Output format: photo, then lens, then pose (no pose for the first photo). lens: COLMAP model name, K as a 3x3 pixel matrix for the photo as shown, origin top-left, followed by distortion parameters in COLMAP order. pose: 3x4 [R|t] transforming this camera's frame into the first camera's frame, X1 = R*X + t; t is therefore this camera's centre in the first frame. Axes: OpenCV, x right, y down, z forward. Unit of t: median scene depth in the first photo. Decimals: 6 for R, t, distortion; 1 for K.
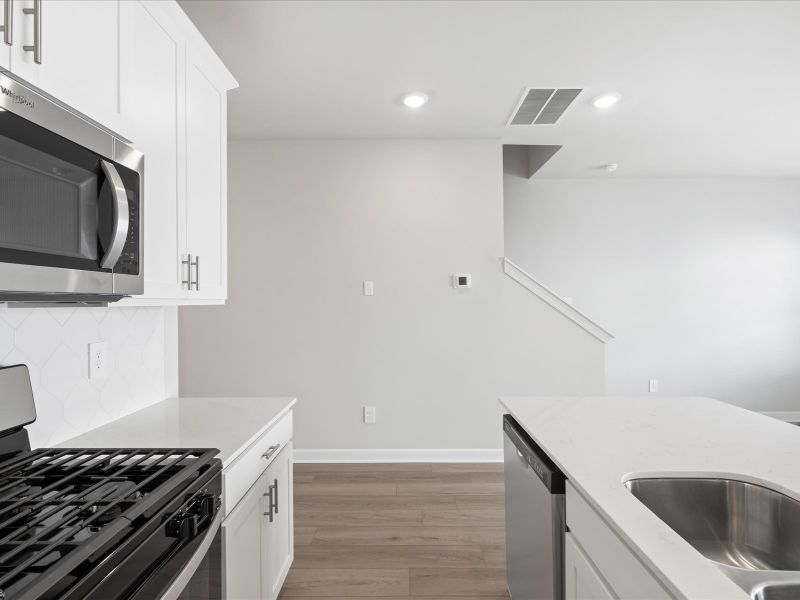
lens RADIAL K [[349.1, 0, 432.5], [0, 349.1, 300.6], [0, 0, 1]] dist [-0.000196, -0.000085]
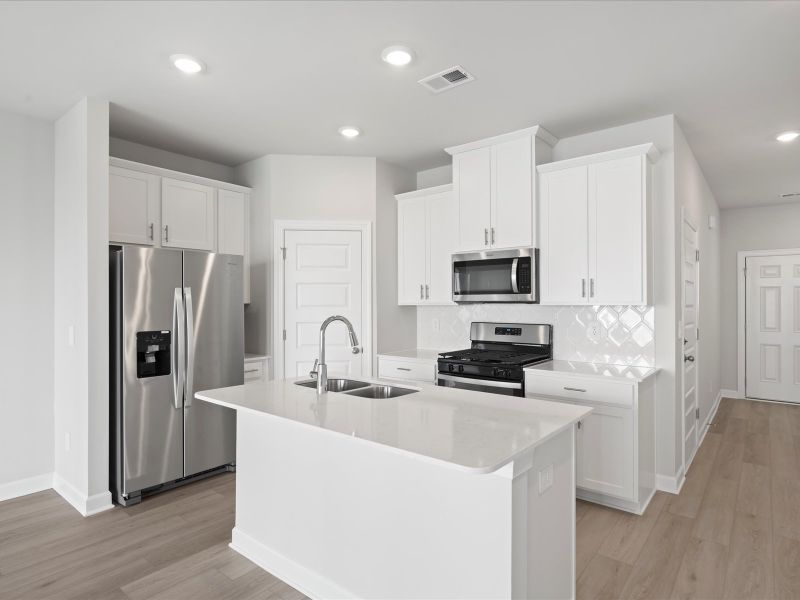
lens RADIAL K [[449.9, 0, 400.0], [0, 449.9, 300.0], [0, 0, 1]] dist [-0.000726, -0.000702]
pose [[-0.614189, 0.006537, -0.789132, 0.824195], [0.008425, 0.999963, 0.001726, -0.010646], [0.789114, -0.005588, -0.614222, 0.759000]]
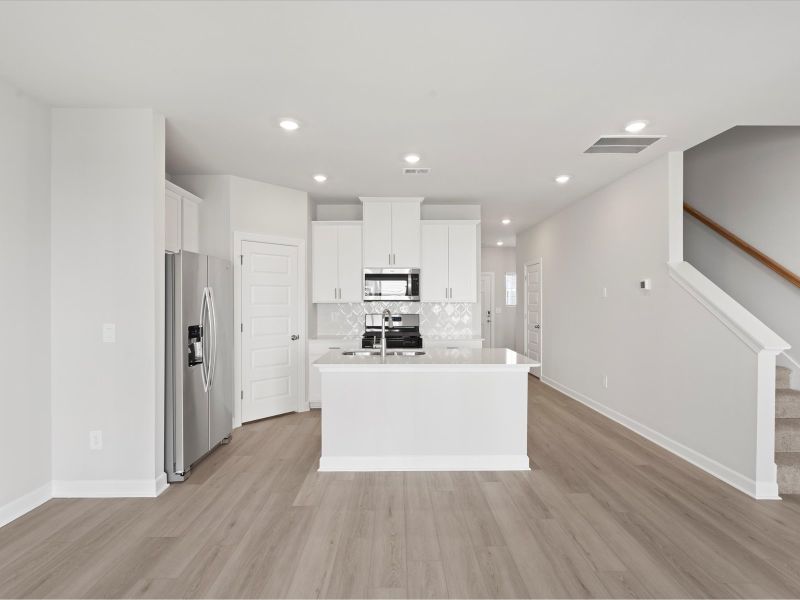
lens RADIAL K [[392.3, 0, 400.0], [0, 392.3, 300.0], [0, 0, 1]] dist [-0.000544, -0.000558]
pose [[0.034985, 0.007045, -0.999363, 1.446871], [0.000651, 0.999975, 0.007072, -0.015890], [0.999388, -0.000898, 0.034979, 0.132260]]
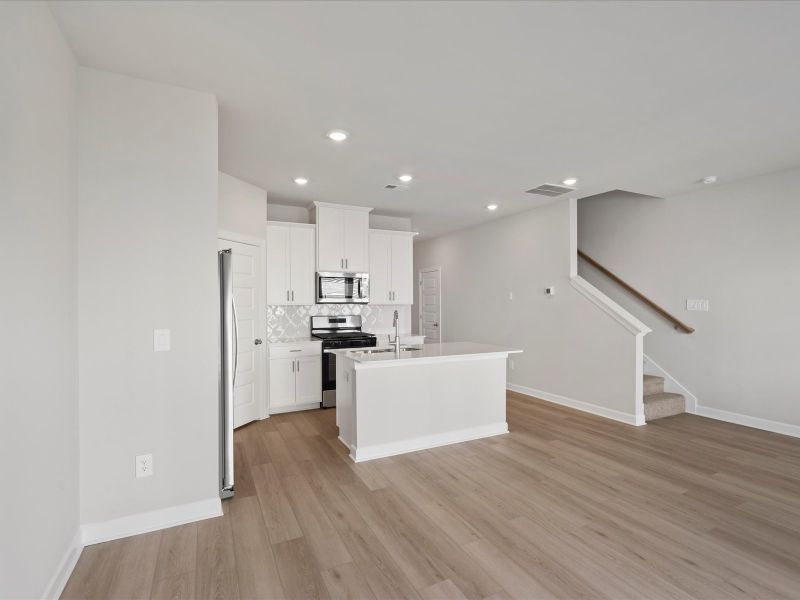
lens RADIAL K [[392.3, 0, 400.0], [0, 392.3, 300.0], [0, 0, 1]] dist [-0.000544, -0.000558]
pose [[0.468726, 0.001418, -0.883342, 1.443985], [-0.000691, 0.999999, 0.001238, -0.016904], [0.883343, 0.000030, 0.468727, -0.499642]]
